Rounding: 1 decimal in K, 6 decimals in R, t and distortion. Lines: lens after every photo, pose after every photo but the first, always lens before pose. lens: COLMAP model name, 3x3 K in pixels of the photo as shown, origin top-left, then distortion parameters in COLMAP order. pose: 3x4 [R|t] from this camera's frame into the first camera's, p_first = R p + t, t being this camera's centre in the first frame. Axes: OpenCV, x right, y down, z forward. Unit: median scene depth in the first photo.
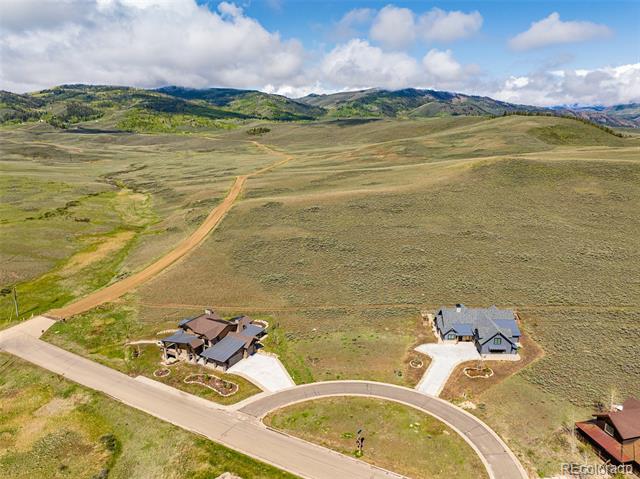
lens RADIAL K [[462.9, 0, 321.7], [0, 462.9, 239.6], [0, 0, 1]] dist [-0.037480, -0.001407]
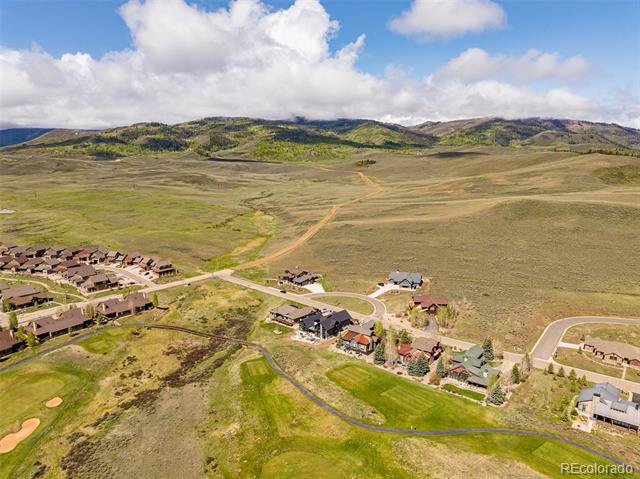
lens RADIAL K [[462.9, 0, 321.7], [0, 462.9, 239.6], [0, 0, 1]] dist [-0.037480, -0.001407]
pose [[0.968829, 0.048467, -0.242941, 0.102701], [-0.060272, 0.997323, -0.041394, 0.022801], [0.240285, 0.054747, 0.969157, -0.295905]]
